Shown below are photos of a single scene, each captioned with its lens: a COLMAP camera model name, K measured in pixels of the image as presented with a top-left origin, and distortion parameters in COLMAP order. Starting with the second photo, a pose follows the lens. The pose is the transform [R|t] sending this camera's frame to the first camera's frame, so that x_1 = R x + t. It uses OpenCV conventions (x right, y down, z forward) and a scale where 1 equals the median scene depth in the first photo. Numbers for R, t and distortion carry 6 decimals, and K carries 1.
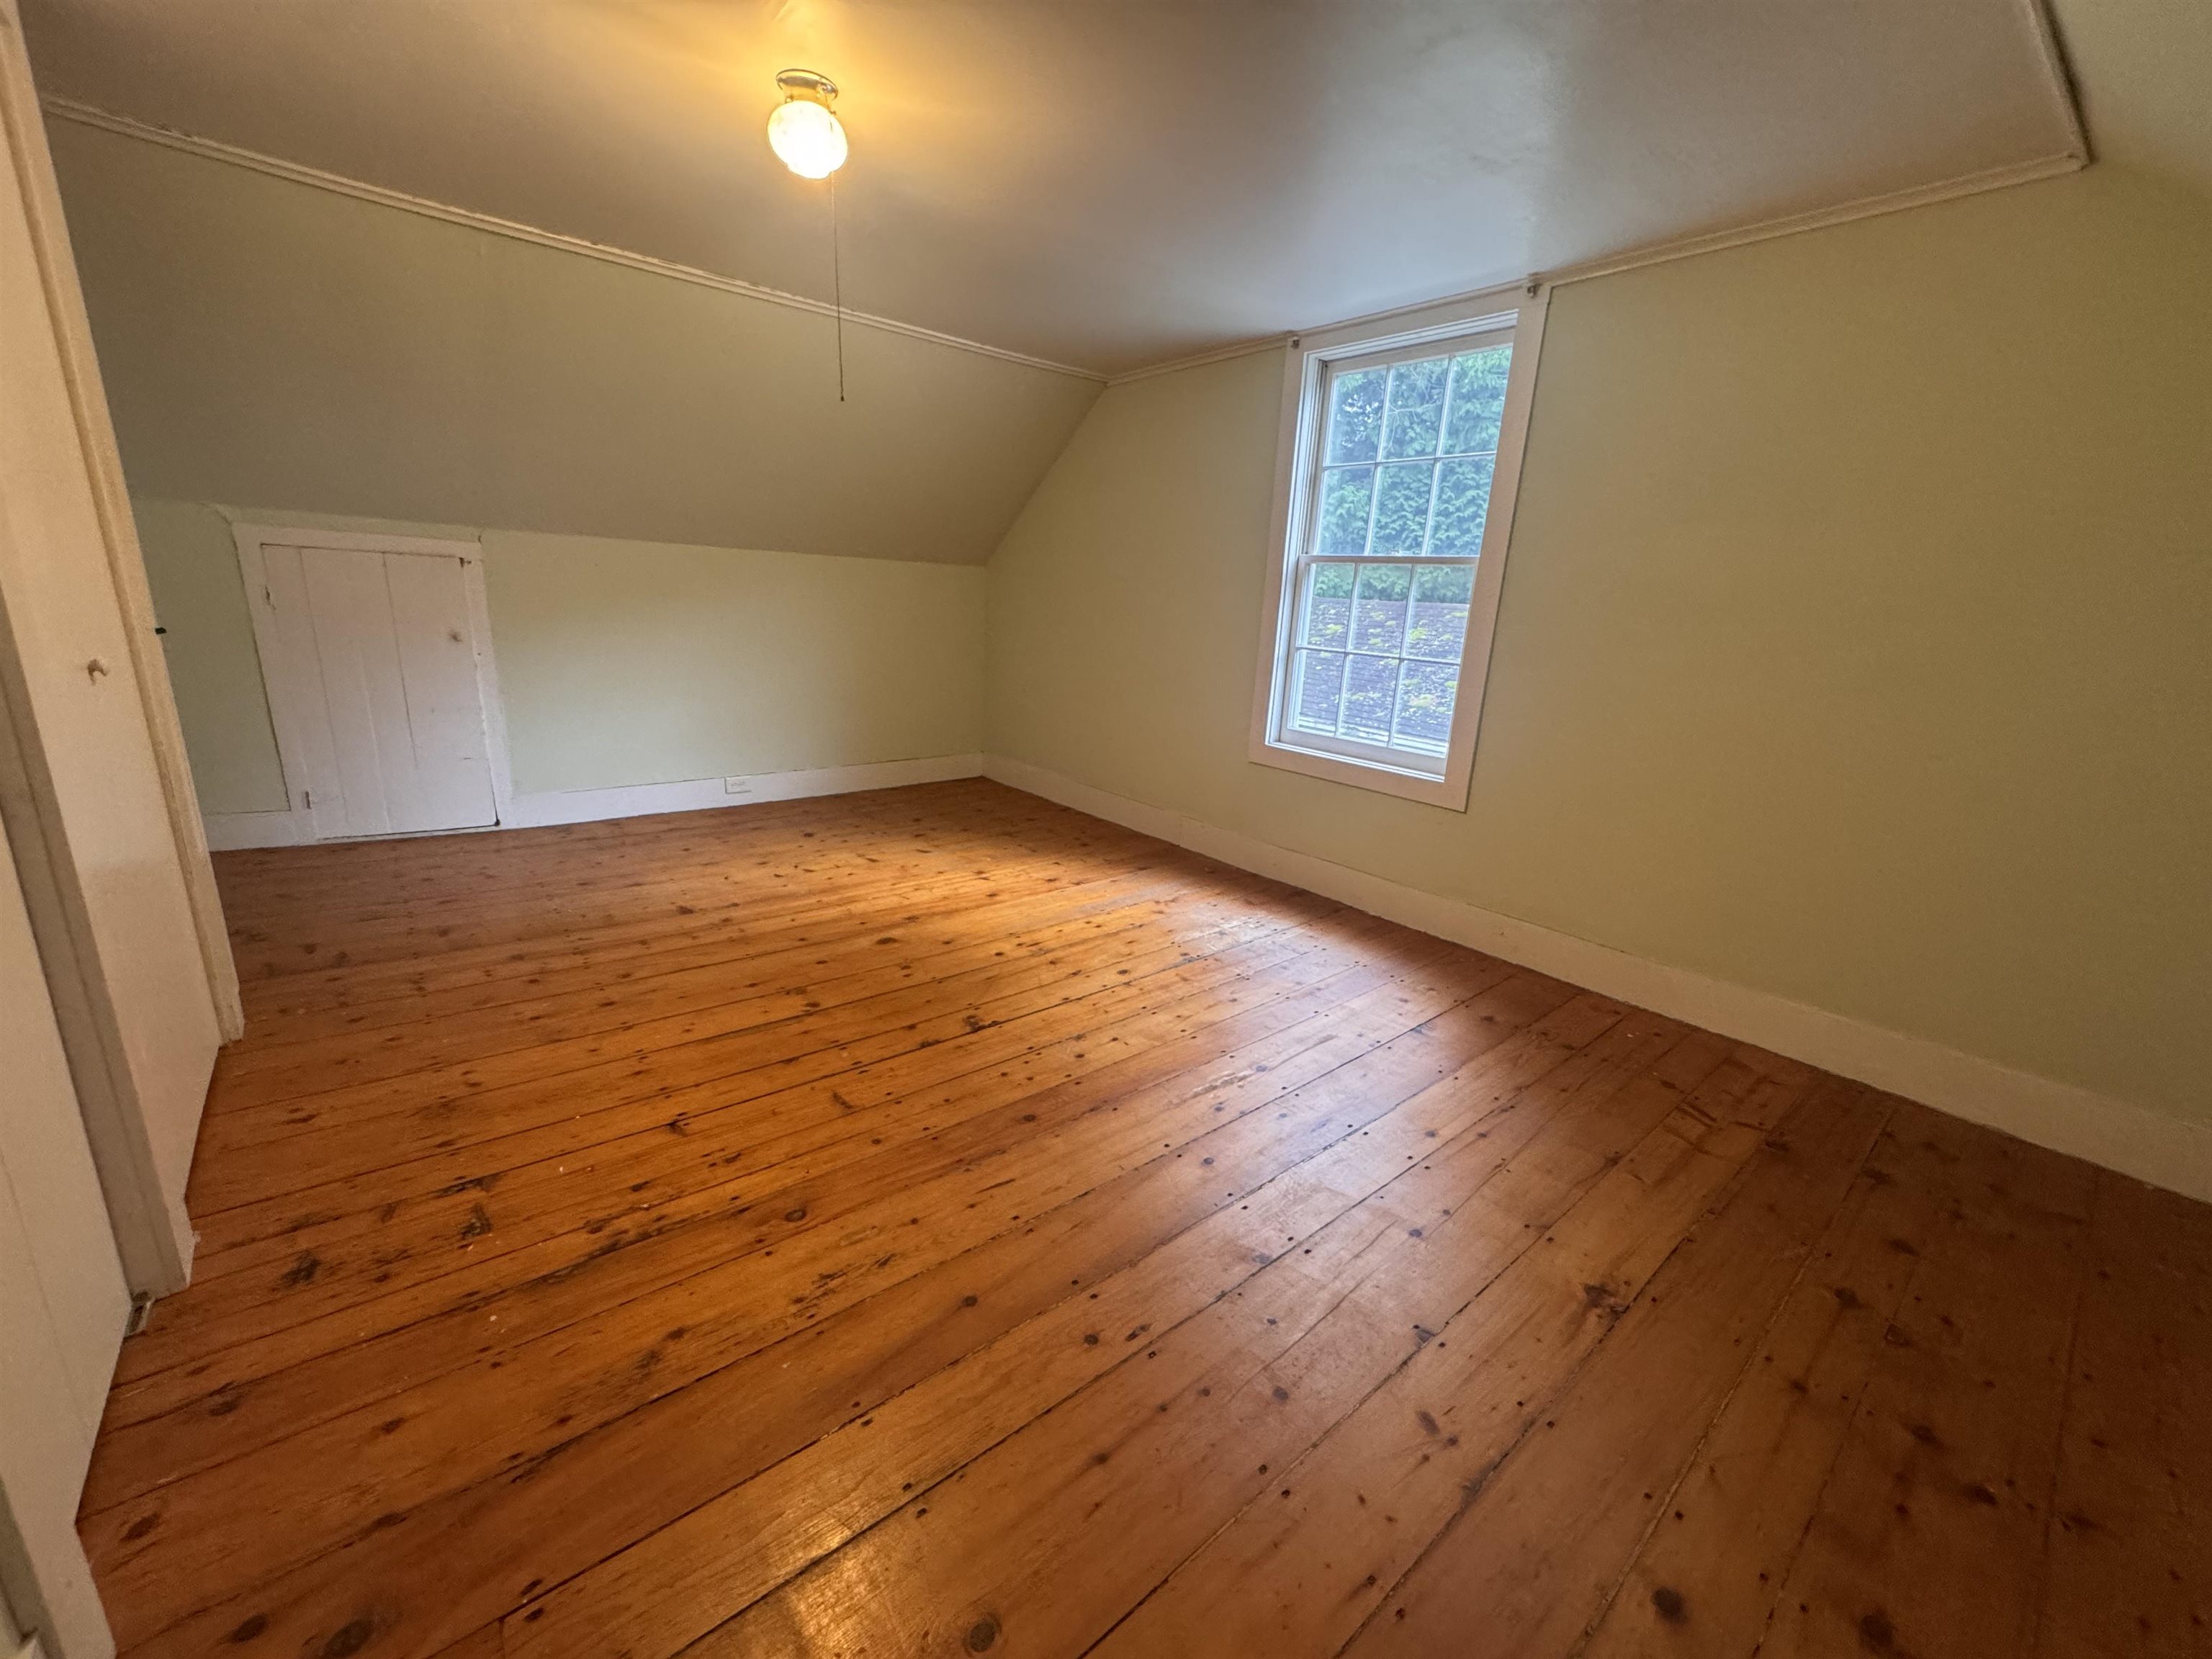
lens RADIAL K [[875.2, 0, 1103.1], [0, 875.2, 827.6], [0, 0, 1]] dist [-0.000054, 0.000096]
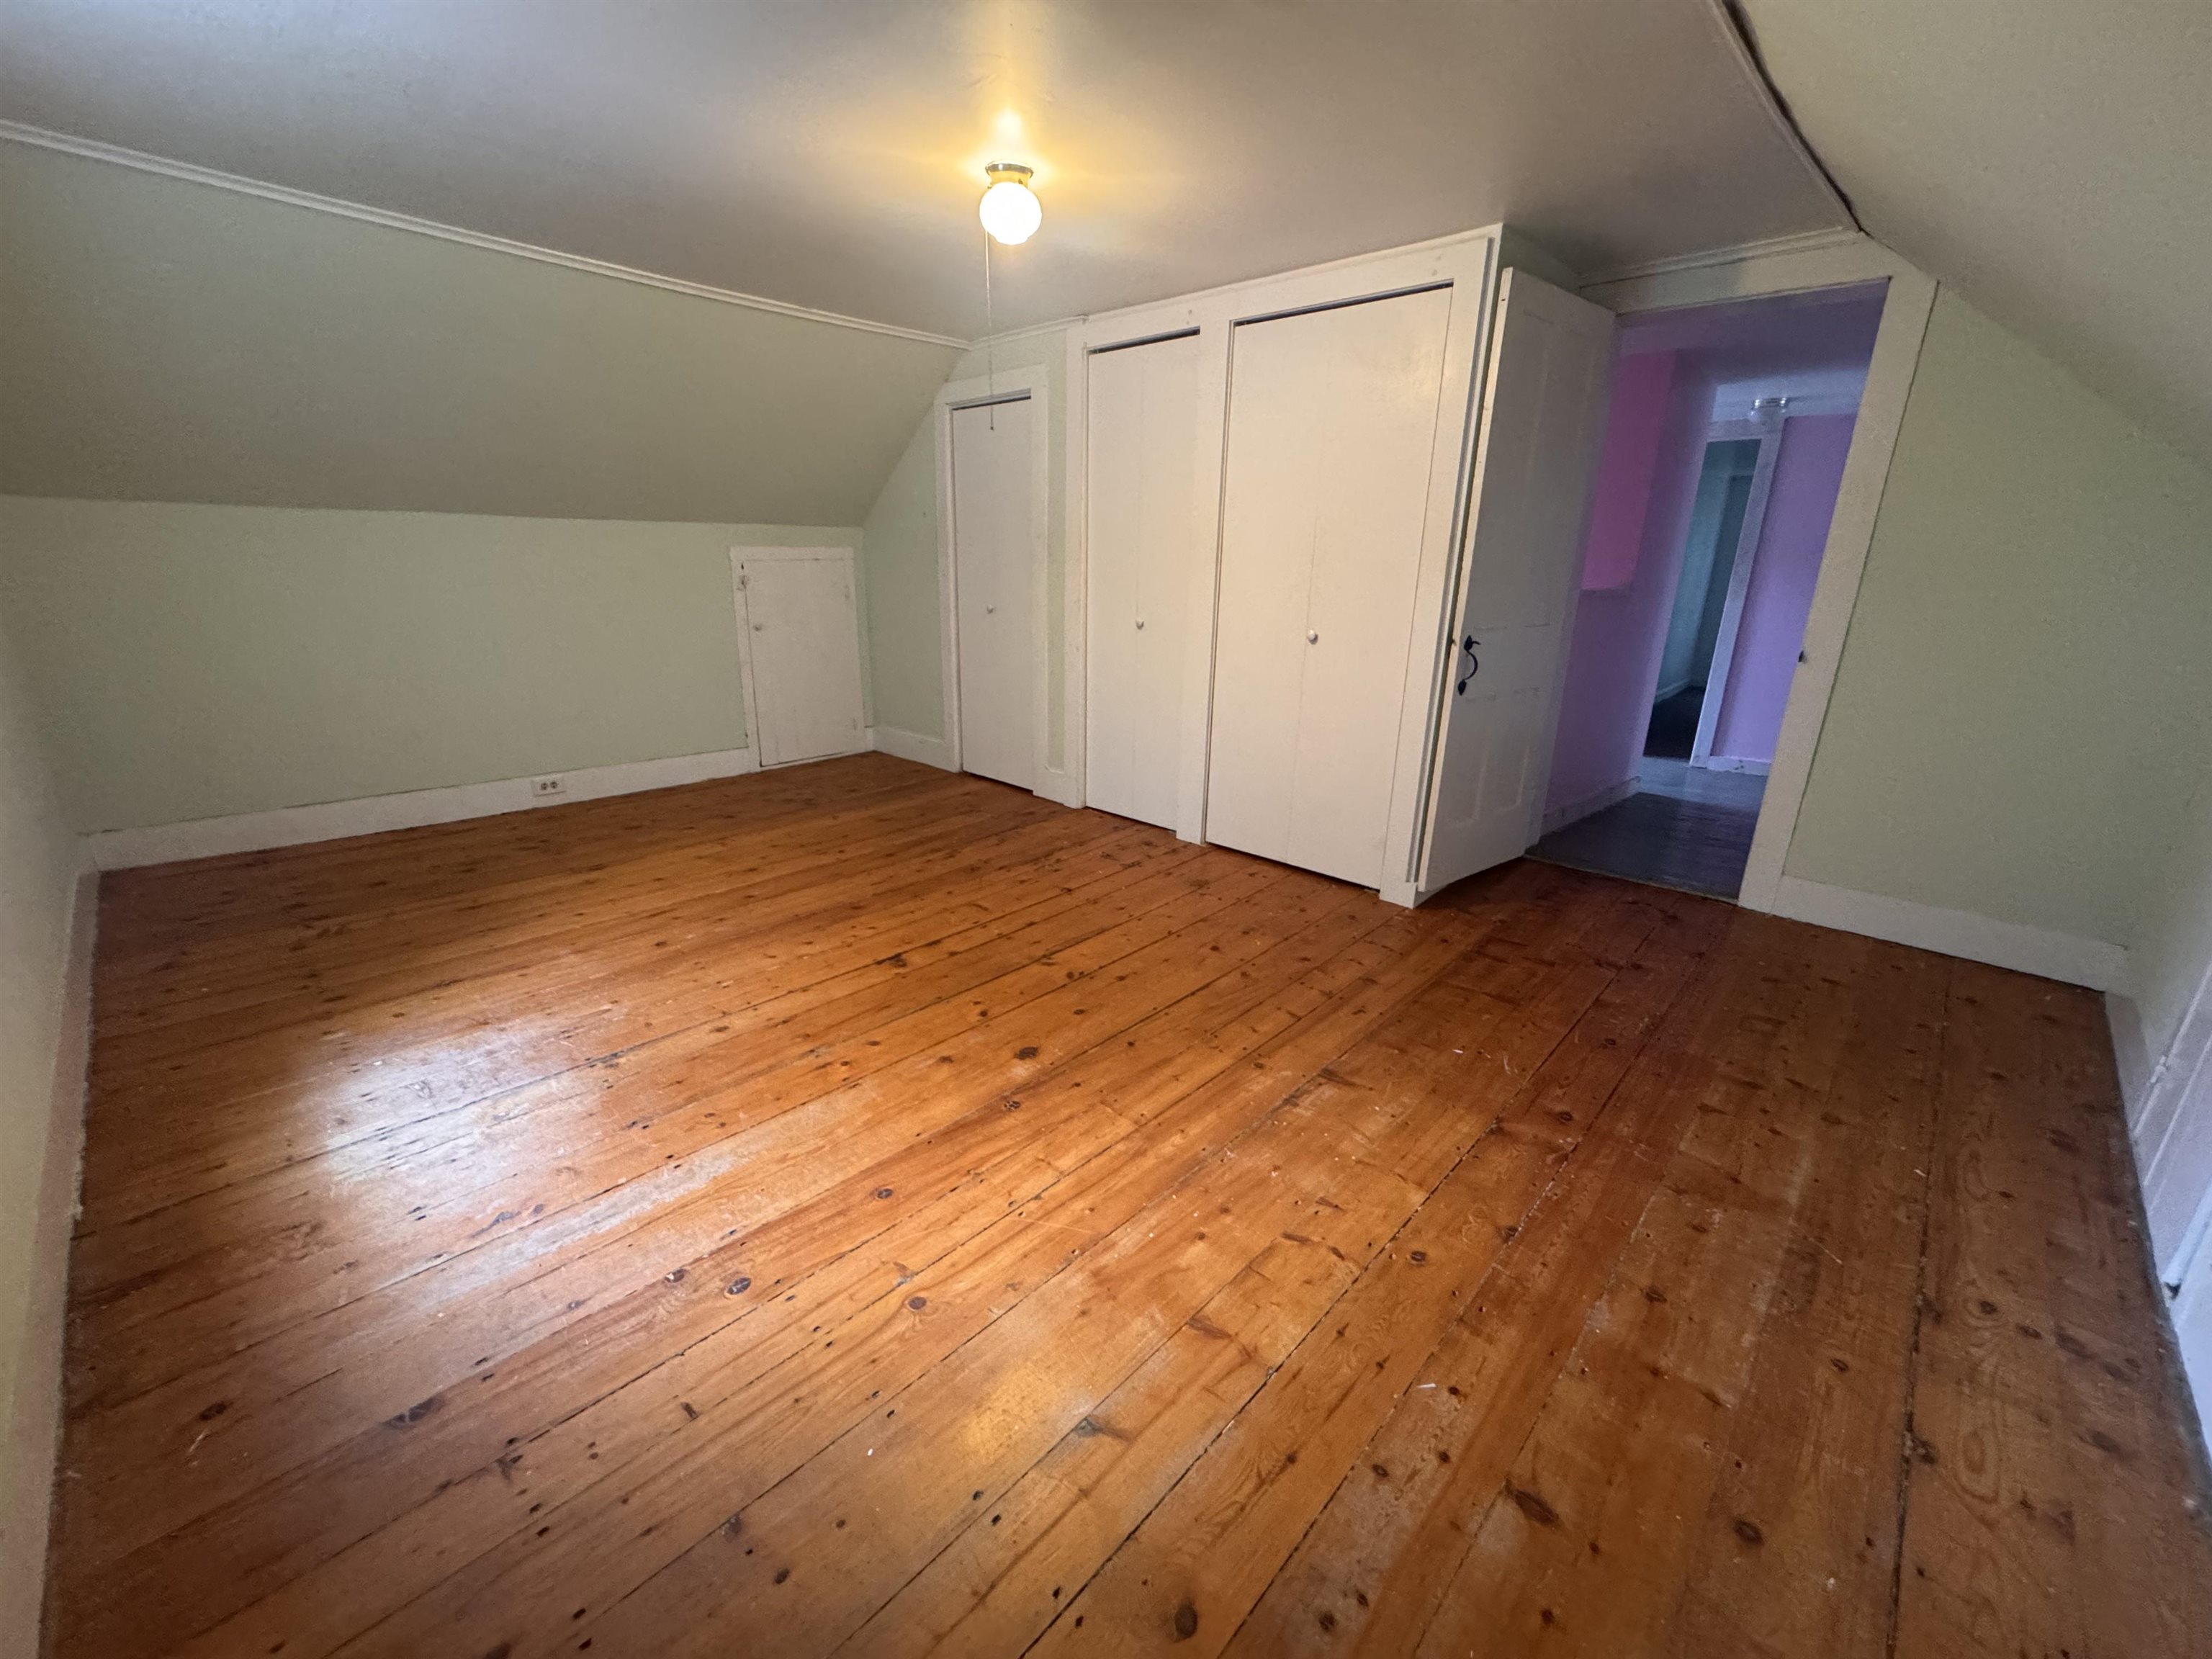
lens RADIAL K [[886.5, 0, 1104.2], [0, 886.5, 825.9], [0, 0, 1]] dist [-0.001859, 0.000337]
pose [[-0.990335, -0.035318, -0.134121, -0.222989], [-0.101515, 0.843495, 0.527458, -0.489058], [0.094501, 0.535975, -0.838928, 1.679404]]
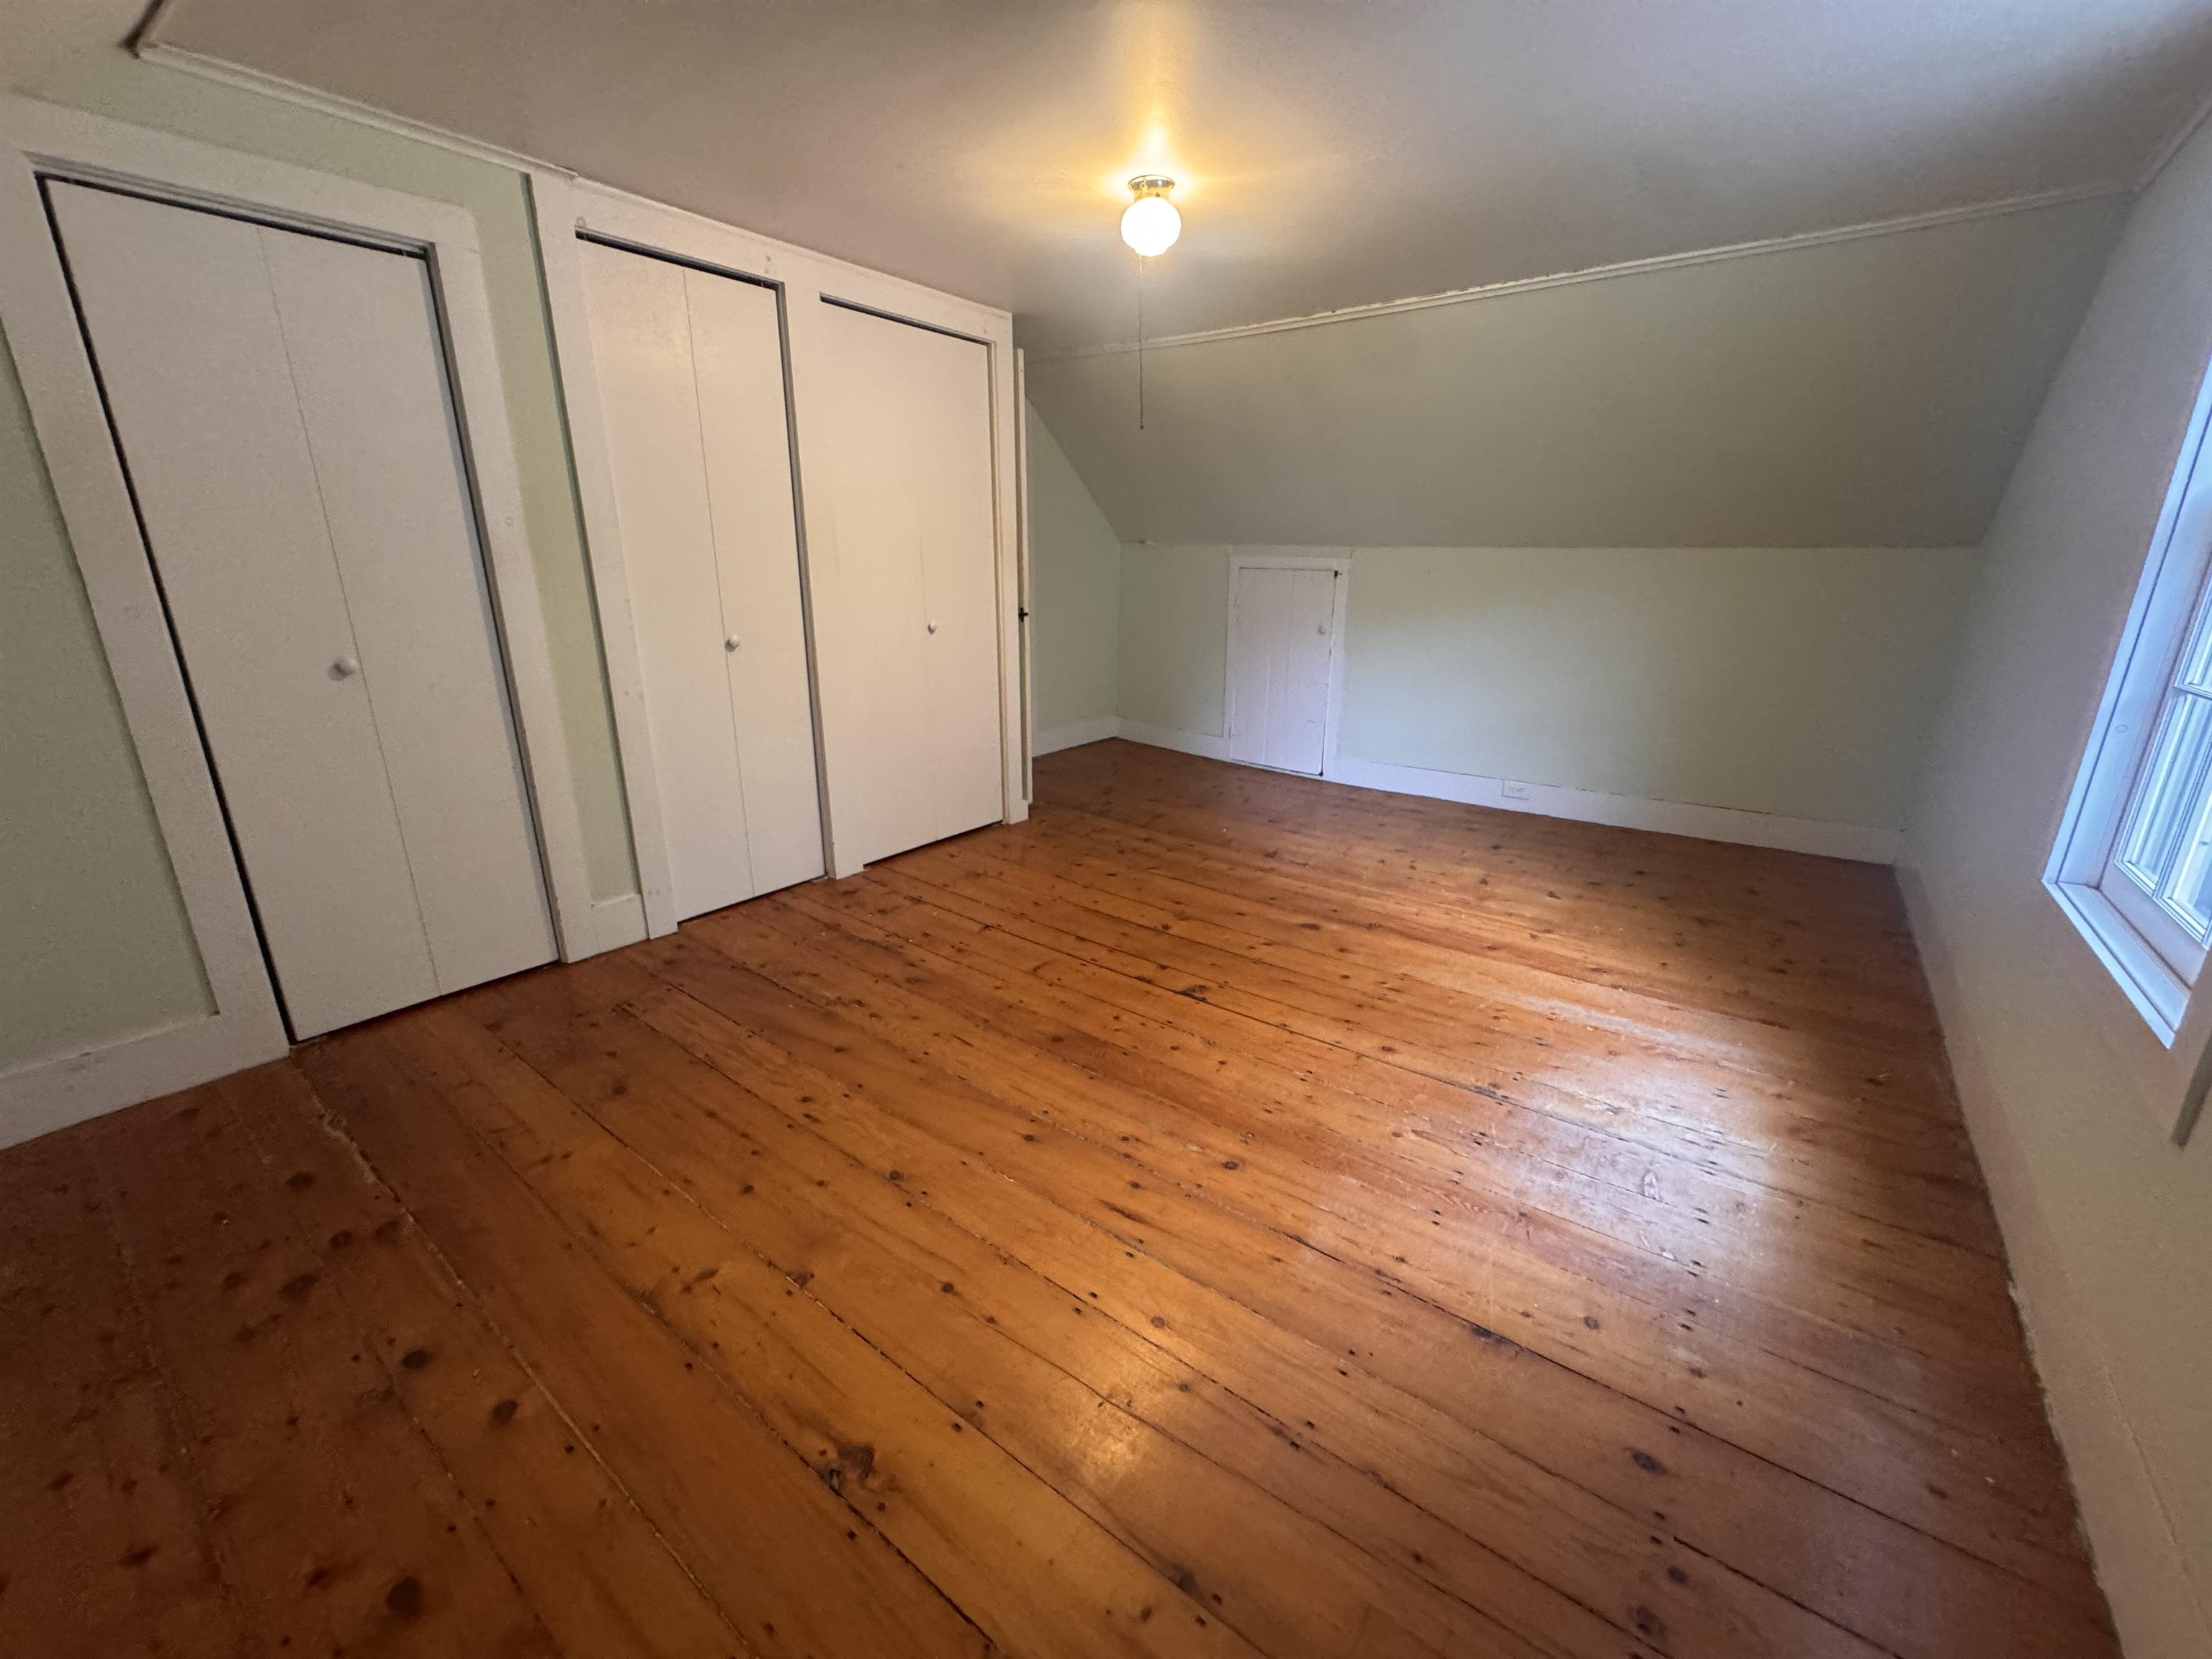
lens RADIAL K [[883.8, 0, 1107.7], [0, 883.8, 826.8], [0, 0, 1]] dist [-0.002019, -0.000008]
pose [[0.229575, 0.228327, -0.946130, 0.704555], [-0.248844, 0.953554, 0.169737, -0.106326], [0.940942, 0.196471, 0.275730, 0.507928]]
